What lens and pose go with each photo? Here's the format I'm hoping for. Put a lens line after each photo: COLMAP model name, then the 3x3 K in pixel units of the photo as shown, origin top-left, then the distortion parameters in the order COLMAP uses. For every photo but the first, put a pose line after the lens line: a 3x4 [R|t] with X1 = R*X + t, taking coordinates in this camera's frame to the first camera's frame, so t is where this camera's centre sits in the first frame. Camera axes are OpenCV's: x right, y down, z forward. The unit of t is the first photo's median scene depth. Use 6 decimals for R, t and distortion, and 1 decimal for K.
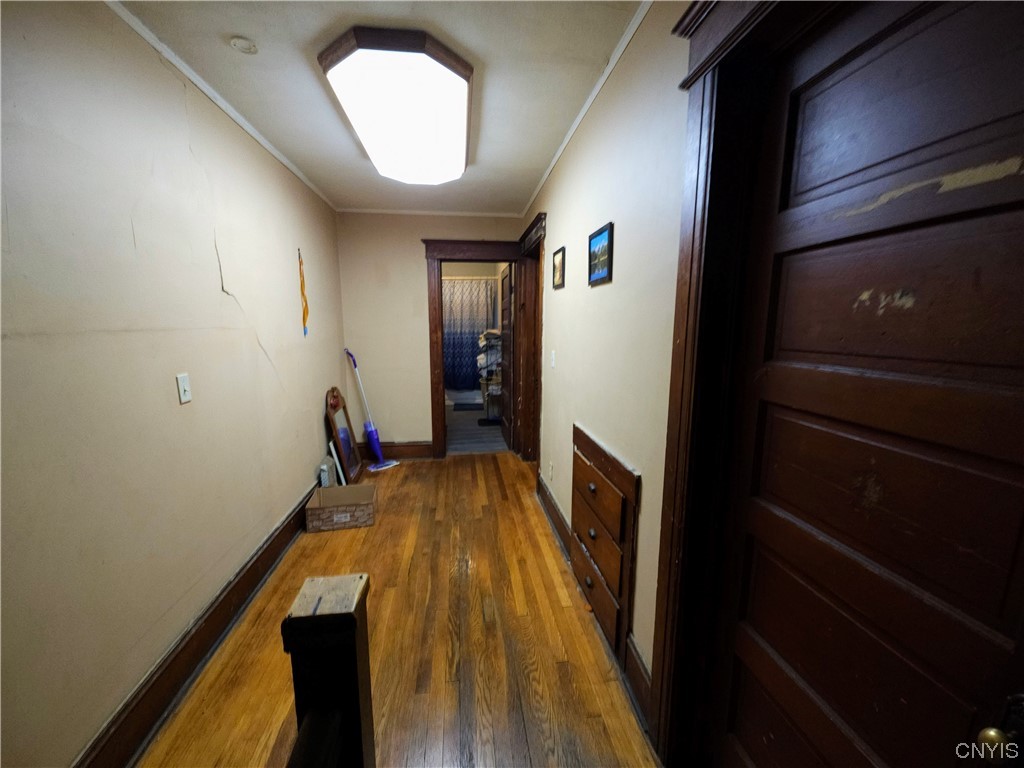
lens RADIAL K [[416.4, 0, 513.1], [0, 416.4, 388.7], [0, 0, 1]] dist [0.019911, -0.014743]
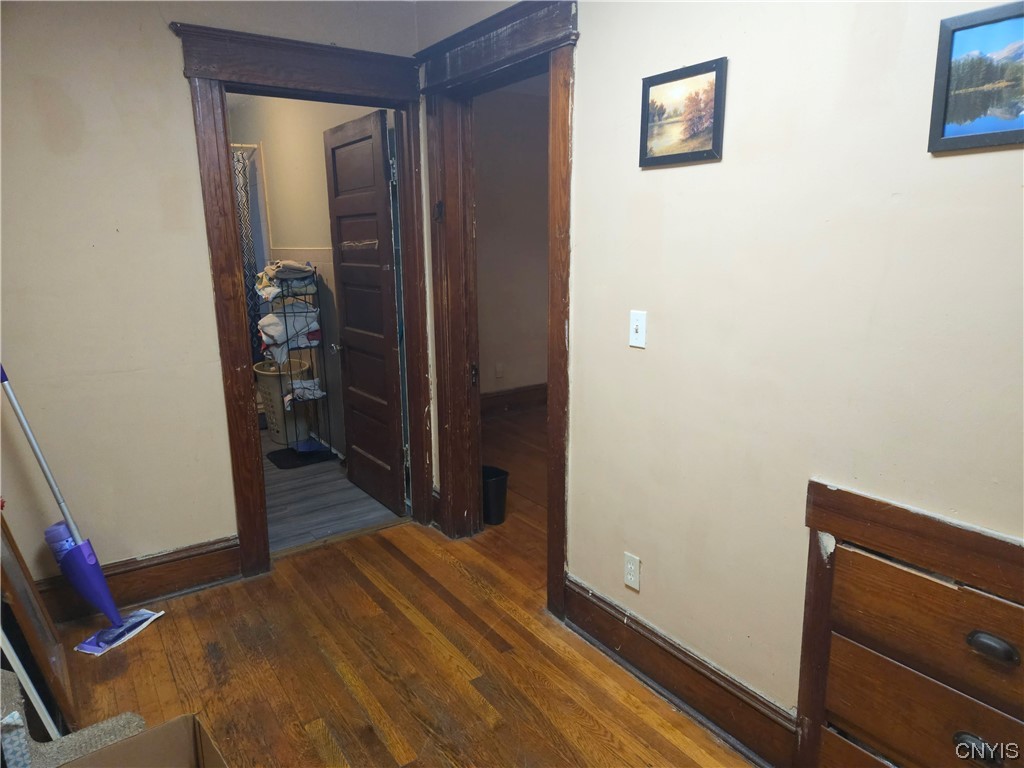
lens RADIAL K [[676.3, 0, 511.0], [0, 676.3, 388.4], [0, 0, 1]] dist [0.066965, -0.038837]
pose [[0.895808, -0.106054, 0.431601, -0.244595], [0.081736, 0.993861, 0.074567, -0.051811], [-0.436860, -0.031521, 0.898977, 0.292626]]
